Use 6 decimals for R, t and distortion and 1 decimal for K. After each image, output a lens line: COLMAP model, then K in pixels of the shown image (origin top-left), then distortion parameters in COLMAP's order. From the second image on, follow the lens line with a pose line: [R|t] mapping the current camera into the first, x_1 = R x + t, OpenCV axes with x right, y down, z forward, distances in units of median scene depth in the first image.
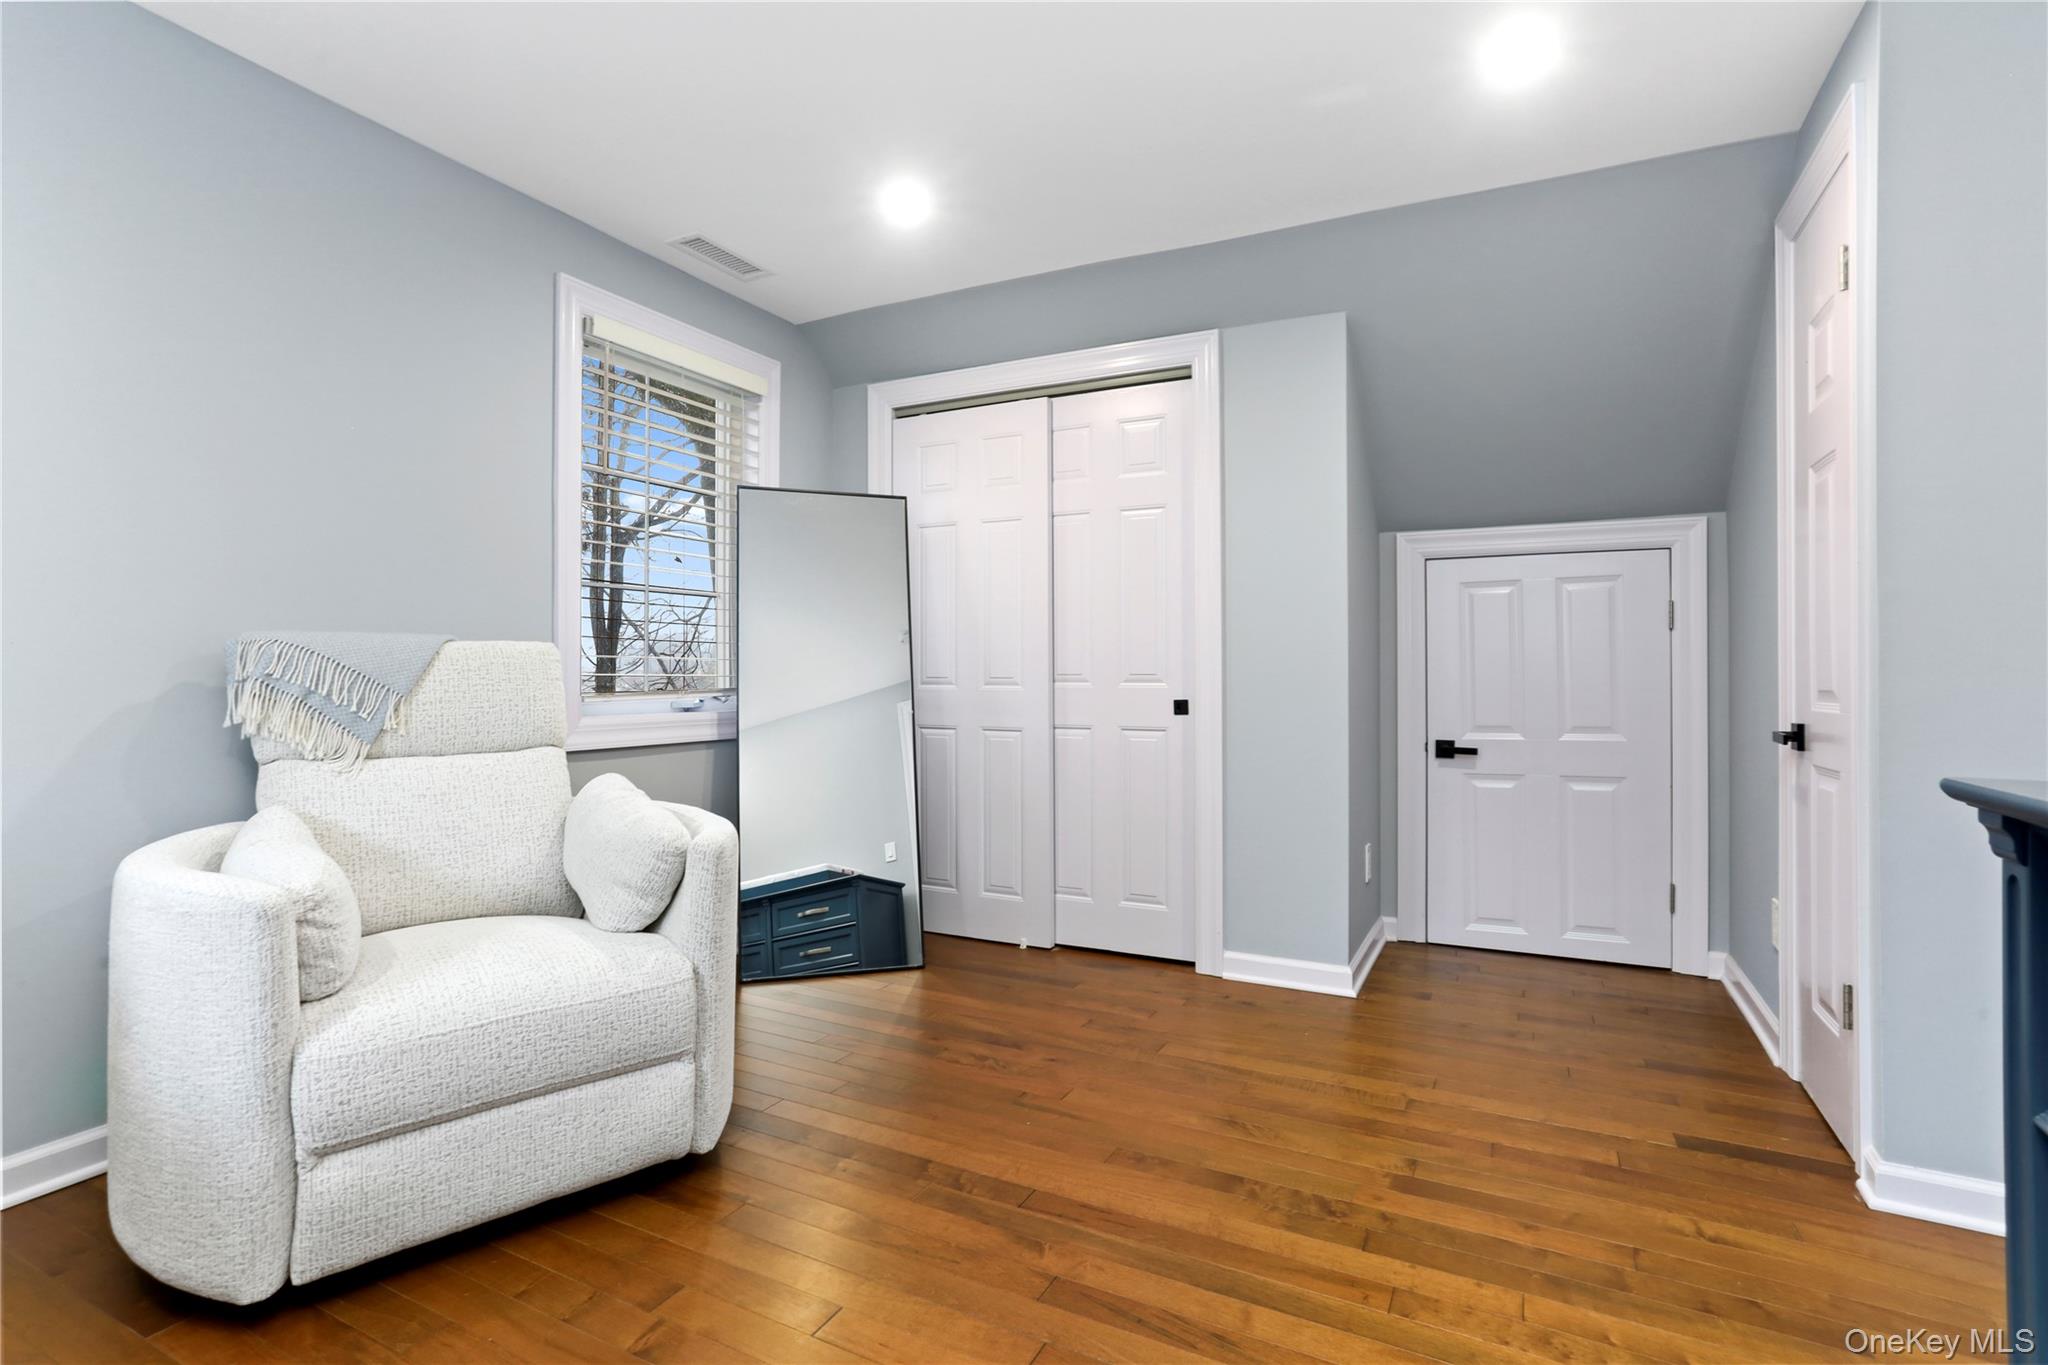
lens RADIAL K [[991.2, 0, 1021.1], [0, 991.2, 683.1], [0, 0, 1]] dist [-0.033240, 0.017693]
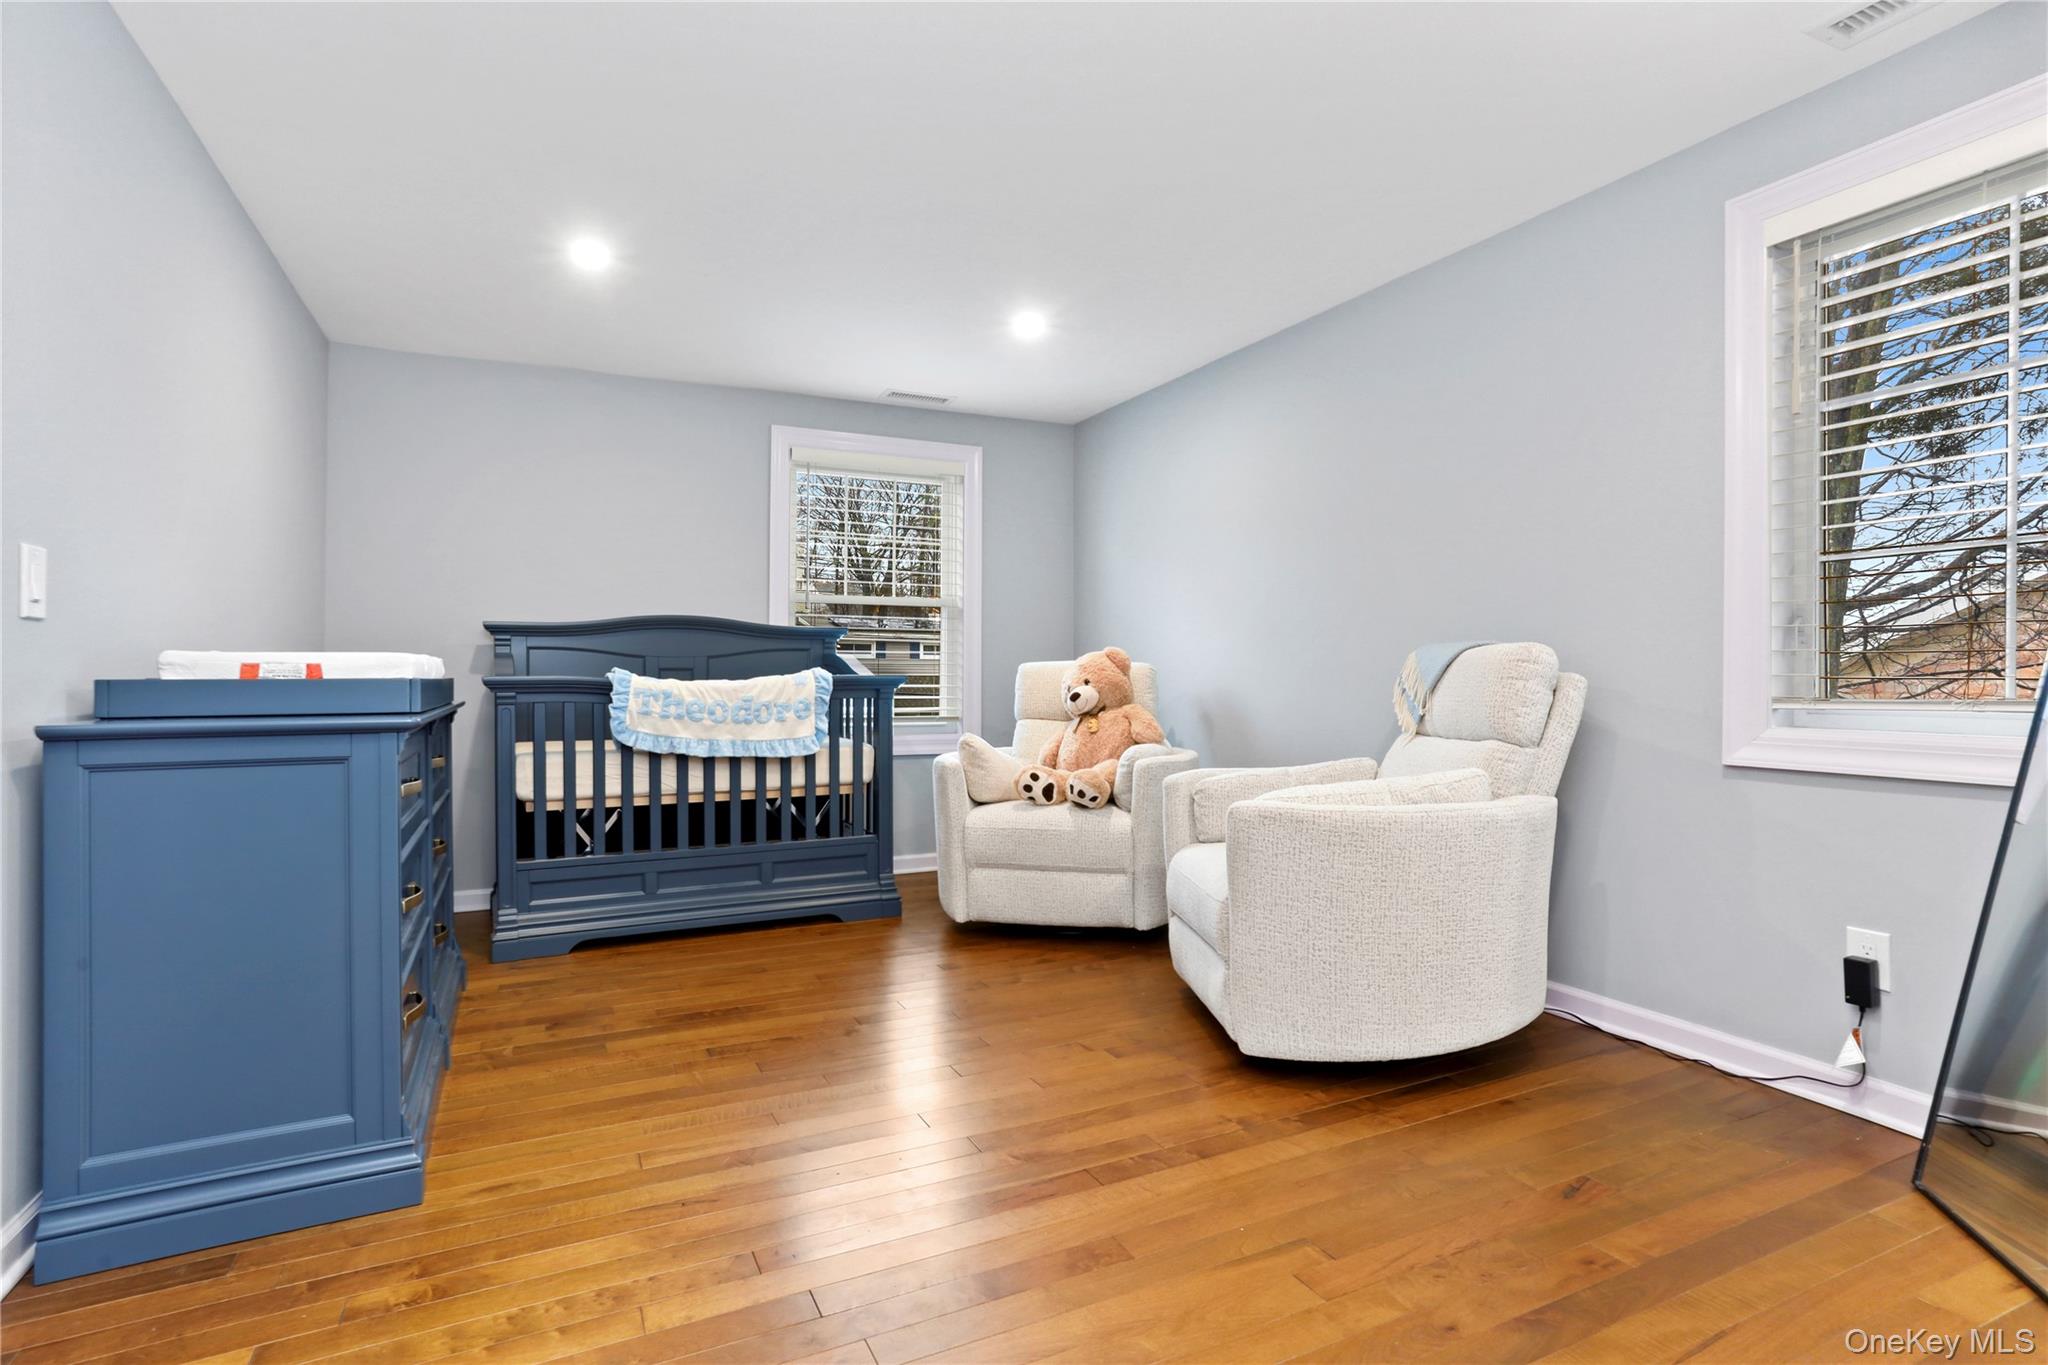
lens RADIAL K [[991.2, 0, 1022.7], [0, 991.2, 682.3], [0, 0, 1]] dist [-0.033240, 0.017693]
pose [[-0.601652, 0.002217, -0.798755, 1.041808], [0.005173, 0.999986, -0.001121, 0.000652], [0.798741, -0.004806, -0.601655, 1.853424]]
